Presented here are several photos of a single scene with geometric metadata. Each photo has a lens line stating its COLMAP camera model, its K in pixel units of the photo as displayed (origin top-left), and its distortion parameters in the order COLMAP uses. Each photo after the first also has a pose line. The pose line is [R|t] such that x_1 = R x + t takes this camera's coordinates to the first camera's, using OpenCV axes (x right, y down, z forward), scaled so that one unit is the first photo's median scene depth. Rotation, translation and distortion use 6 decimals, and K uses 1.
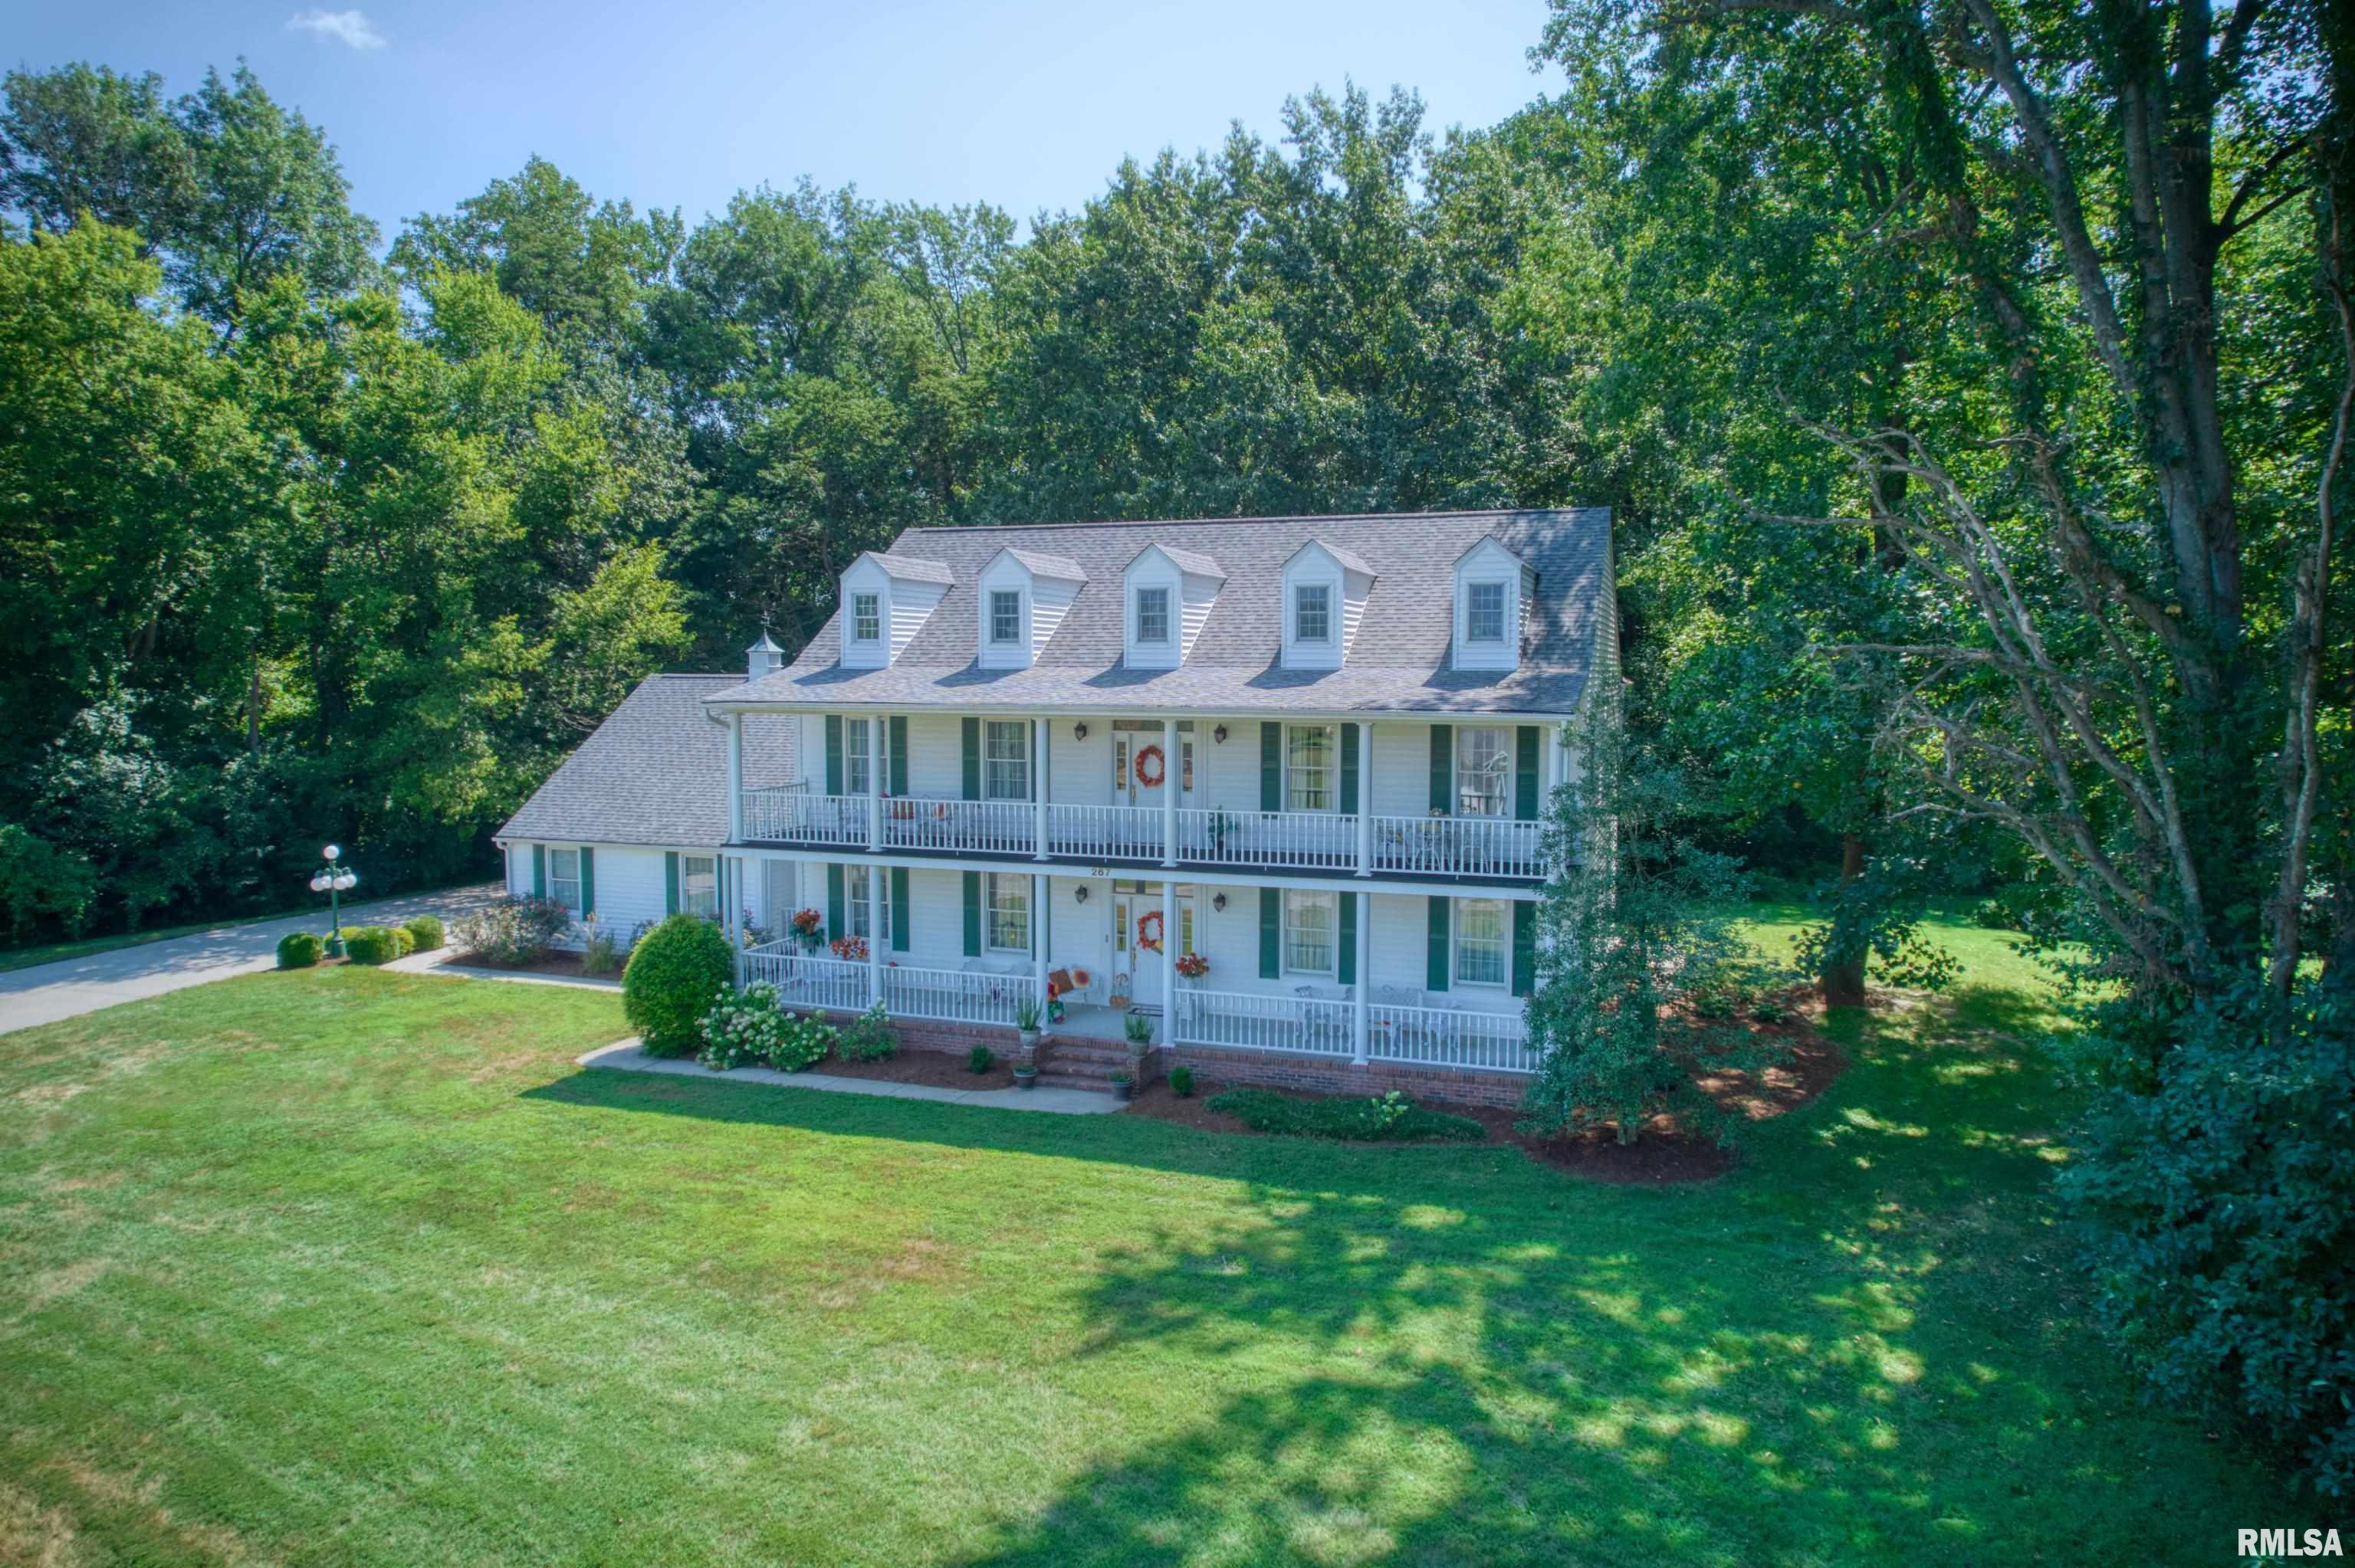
lens RADIAL K [[1507.4, 0, 1195.6], [0, 1507.4, 775.4], [0, 0, 1]] dist [-0.078506, 0.062388]
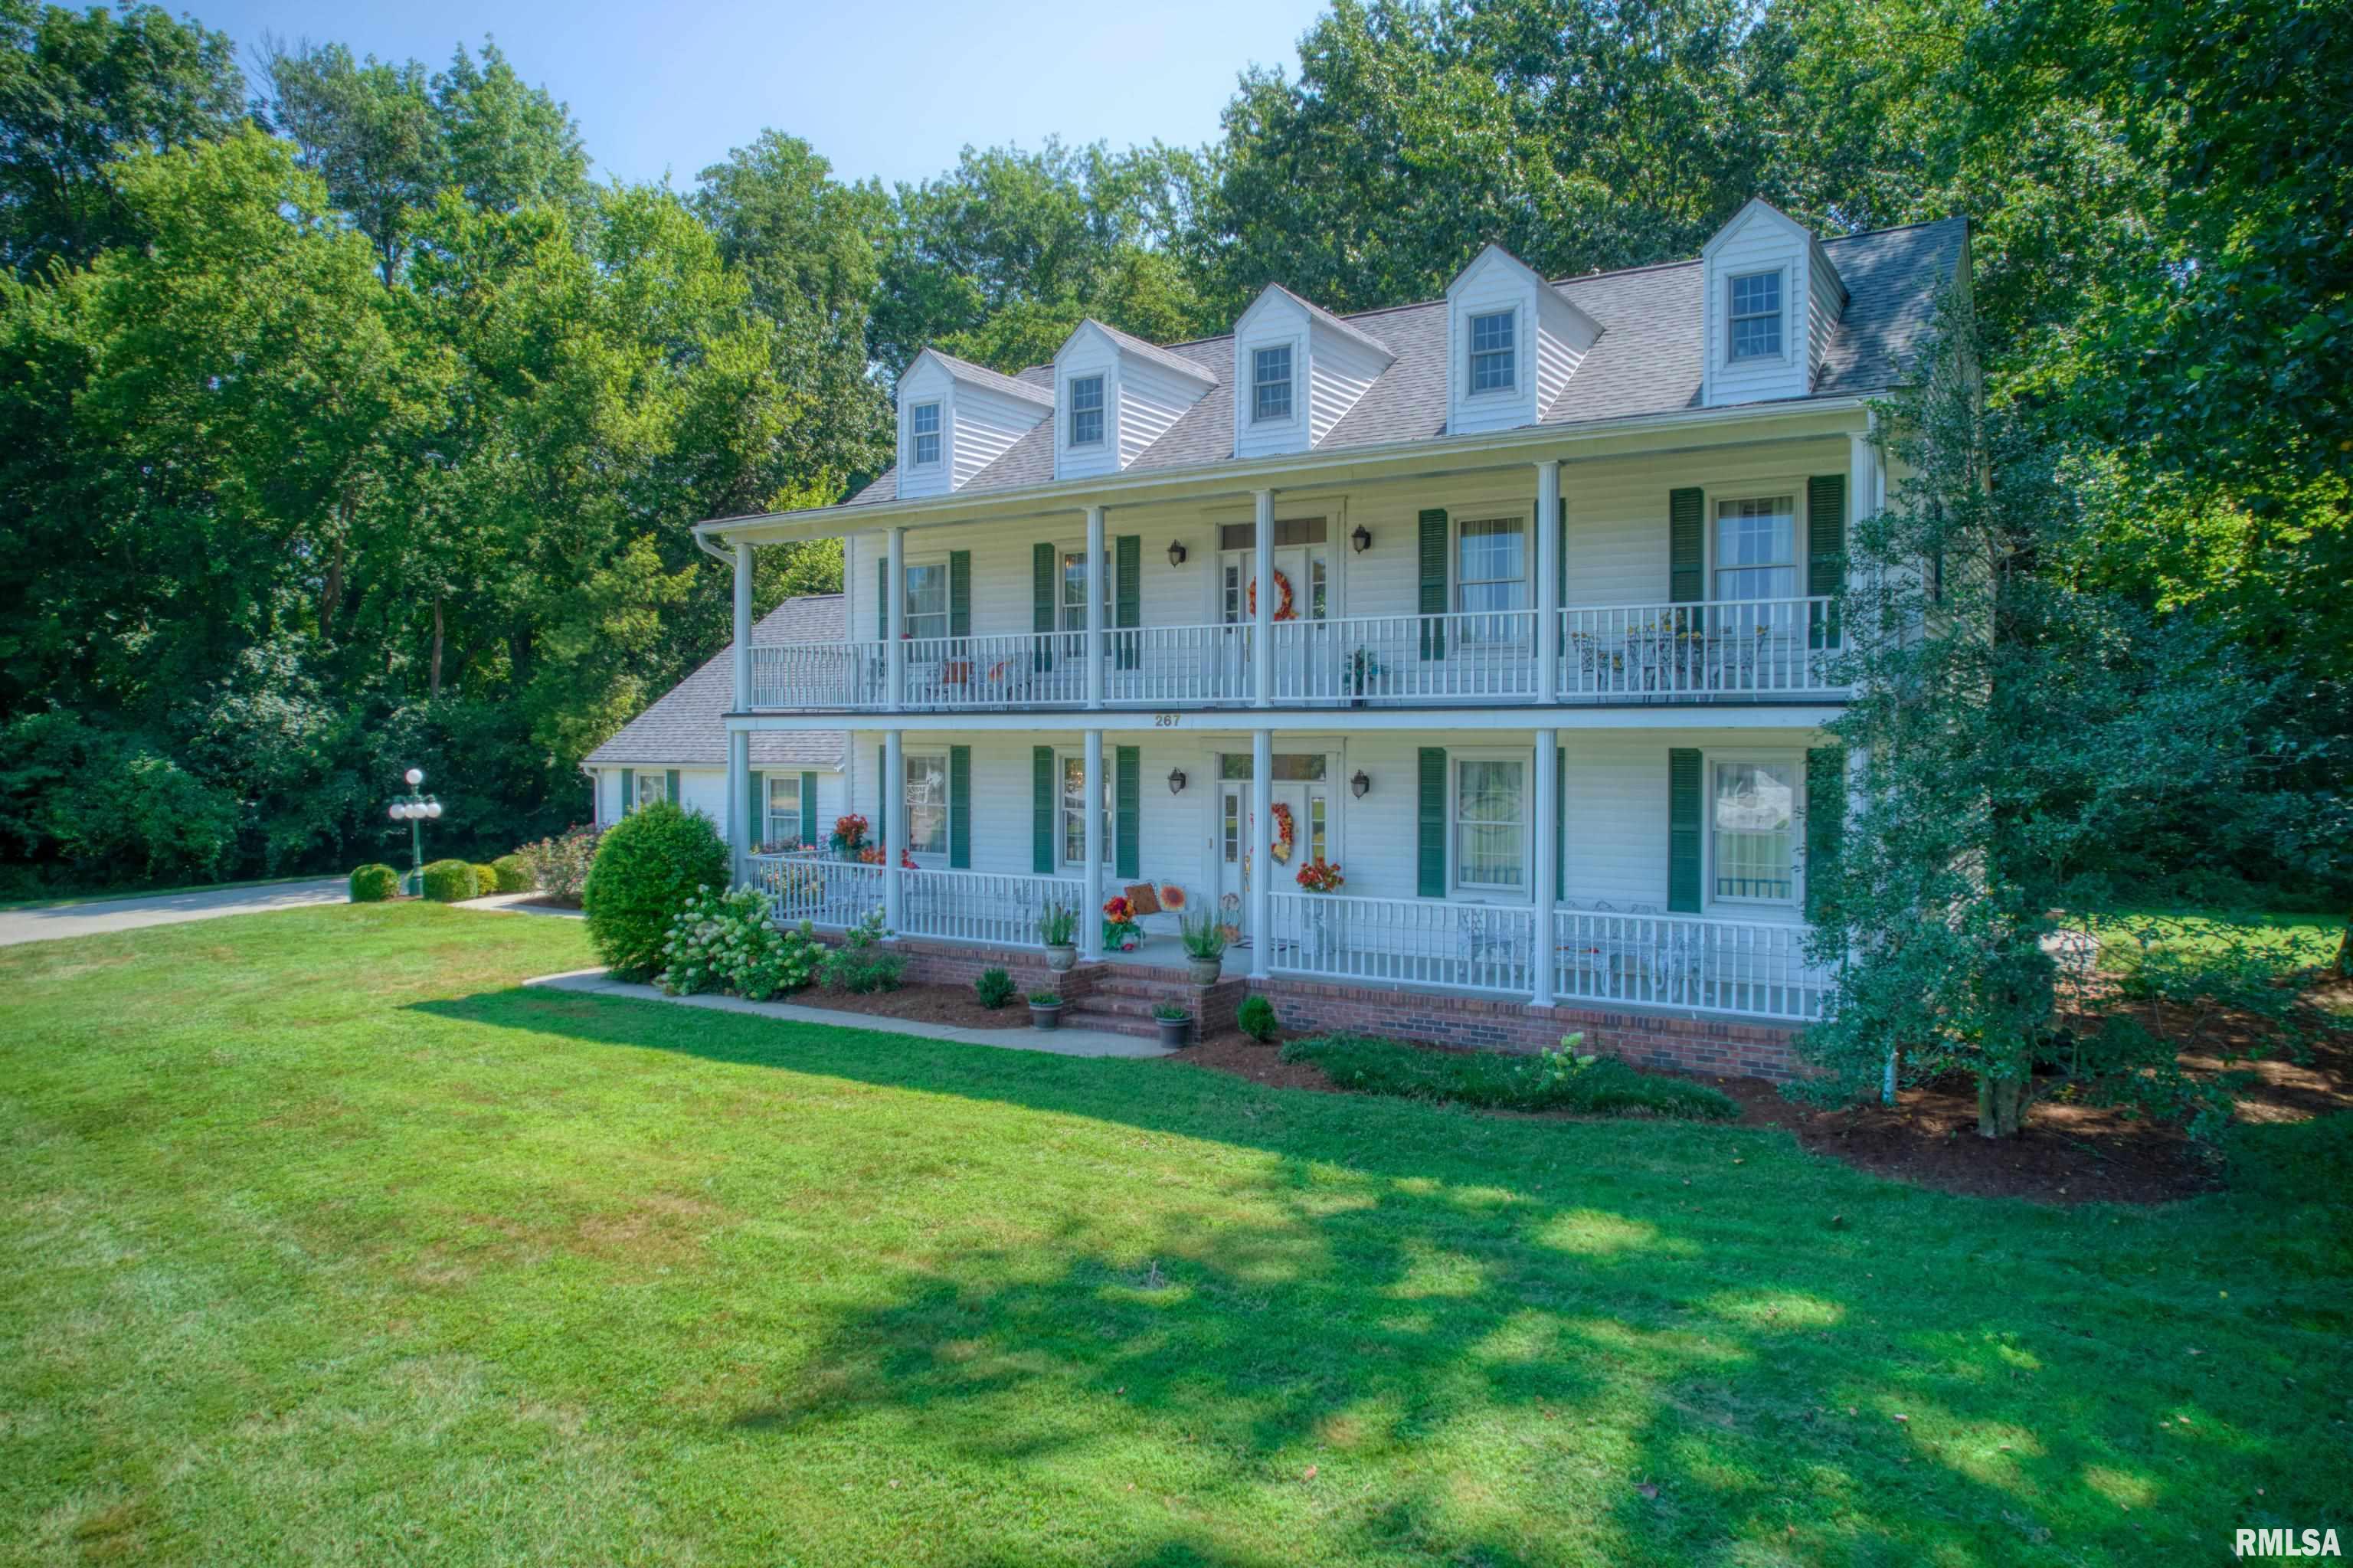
lens RADIAL K [[1501.1, 0, 1189.0], [0, 1501.1, 773.3], [0, 0, 1]] dist [-0.069966, 0.062113]
pose [[0.973227, 0.002935, -0.229827, 0.095018], [-0.014326, 0.998749, -0.047912, 0.110592], [0.229399, 0.049922, 0.972051, 0.308657]]
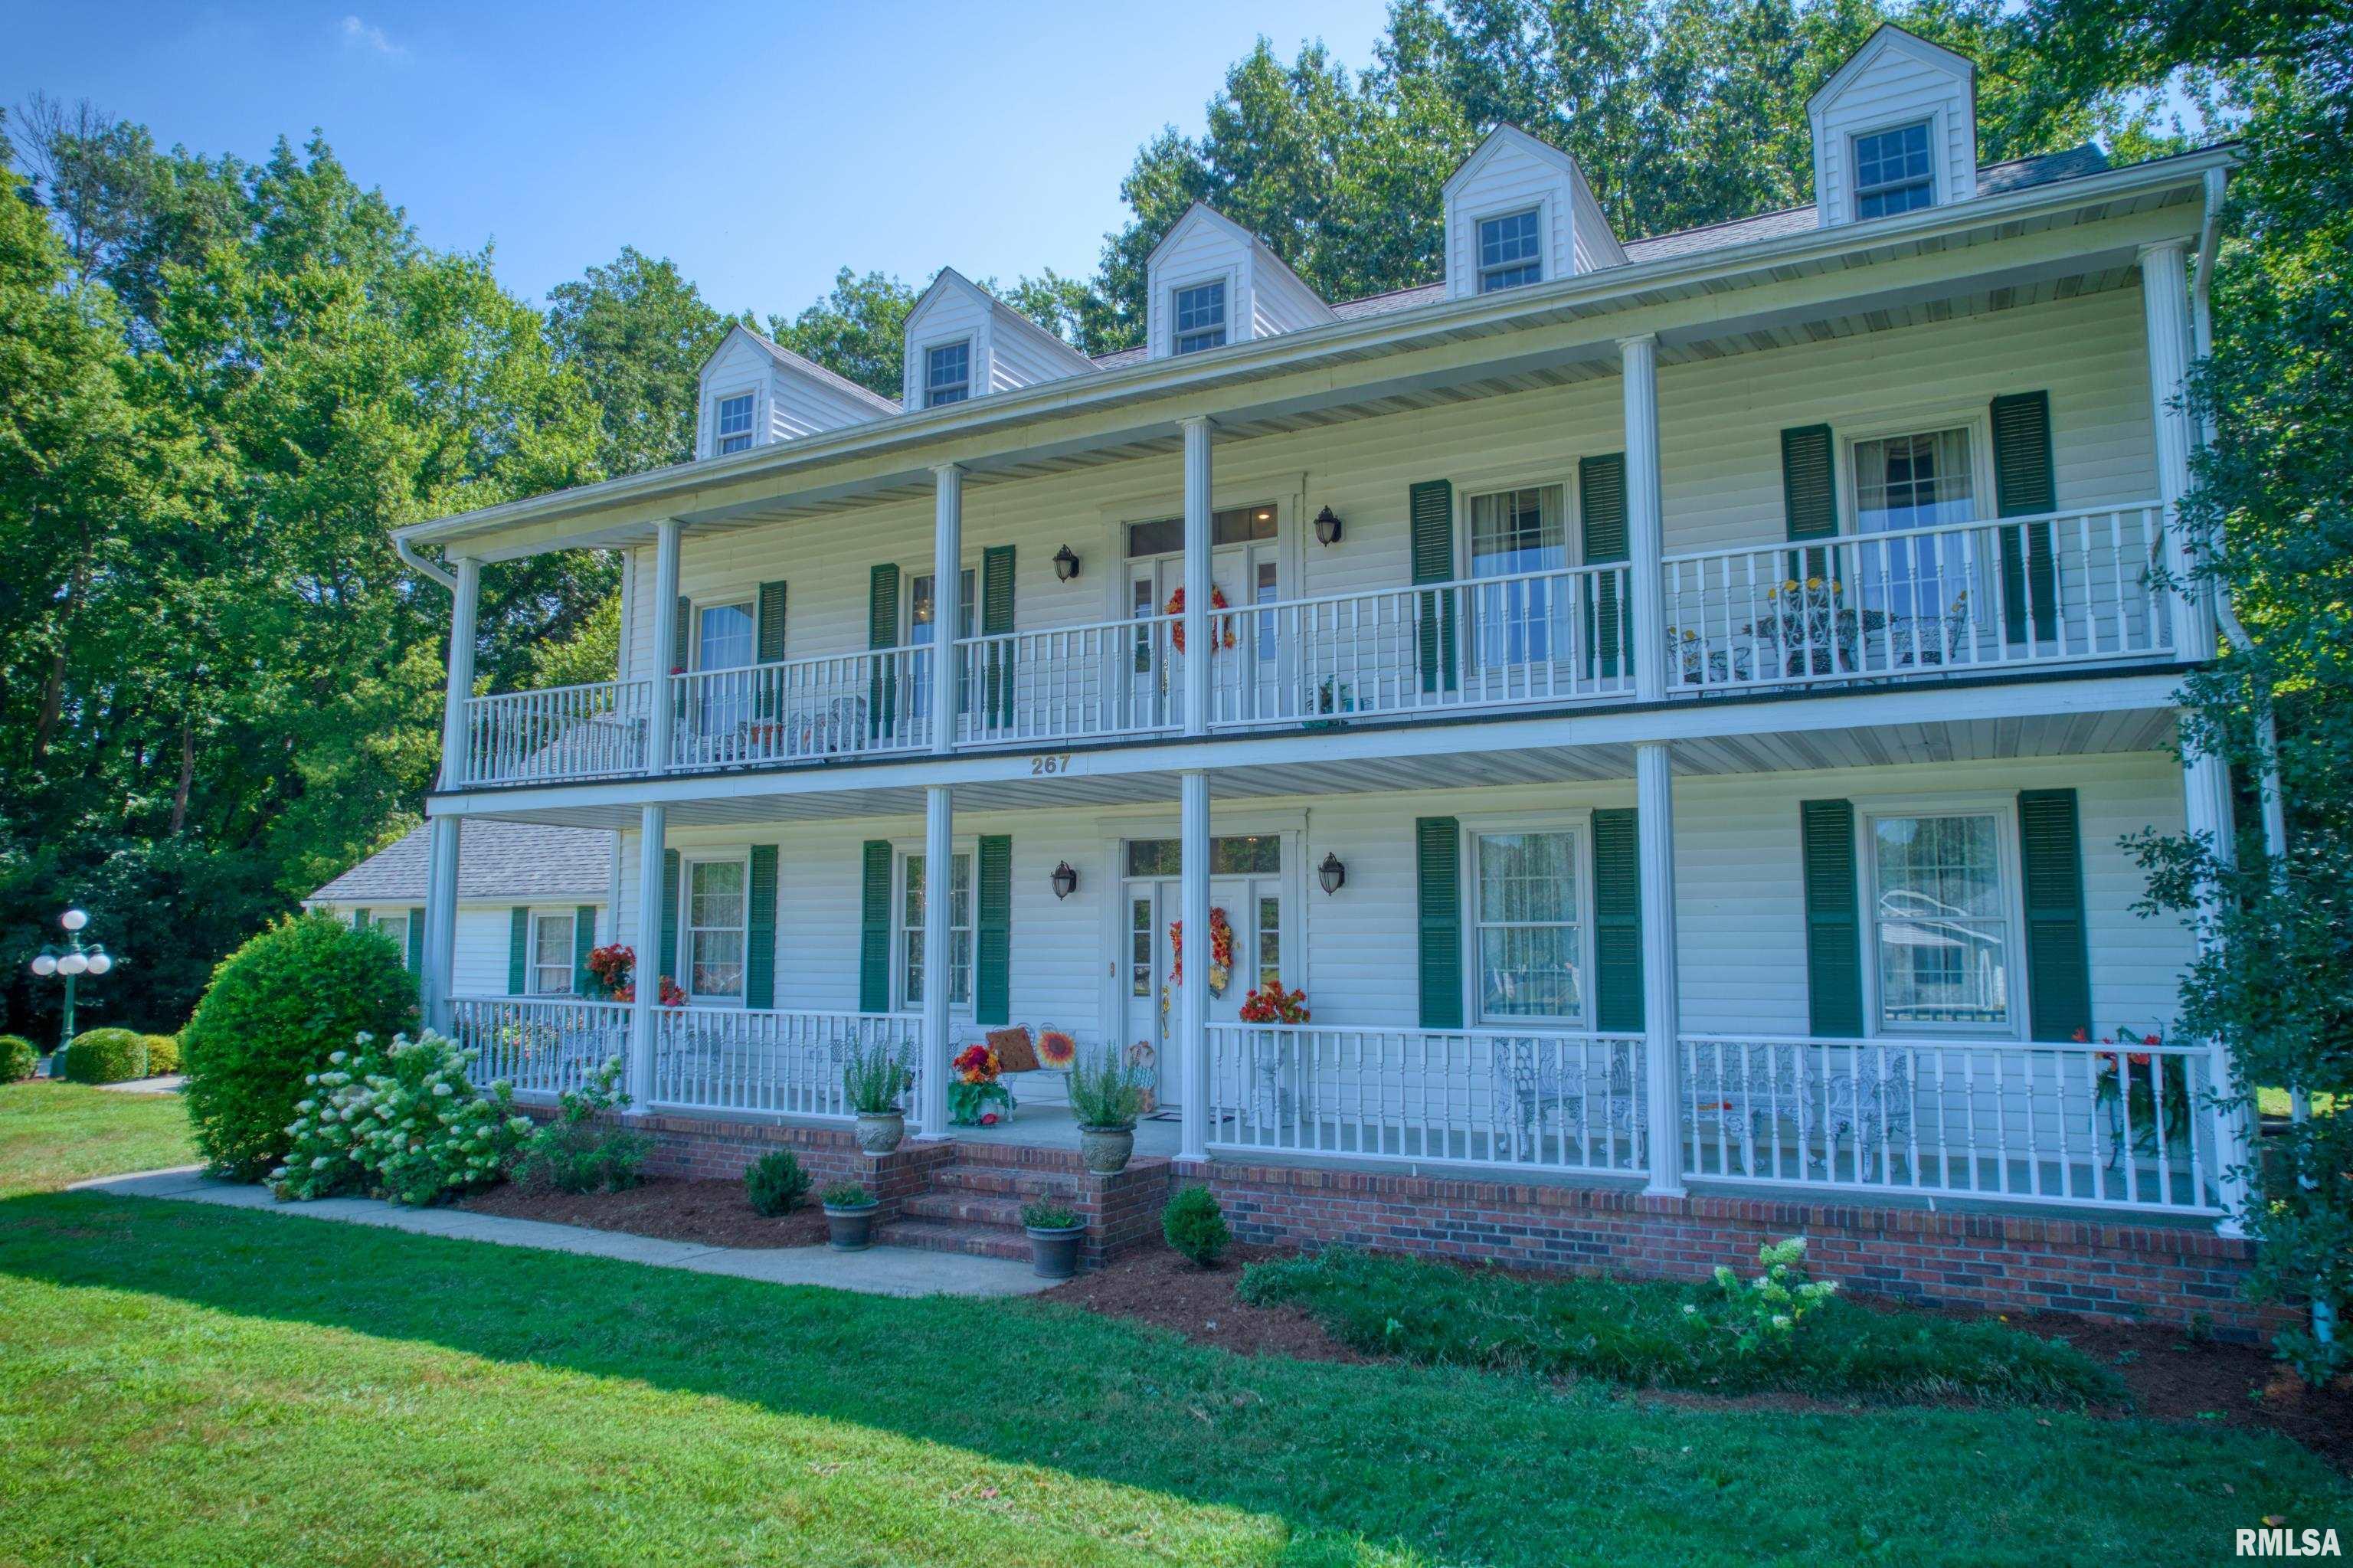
lens RADIAL K [[1511.6, 0, 1188.4], [0, 1511.6, 770.8], [0, 0, 1]] dist [-0.092504, 0.092259]
pose [[0.987388, -0.021731, -0.156820, 0.045140], [-0.007523, 0.982976, -0.183580, 0.136299], [0.158139, 0.182445, 0.970415, 0.517032]]
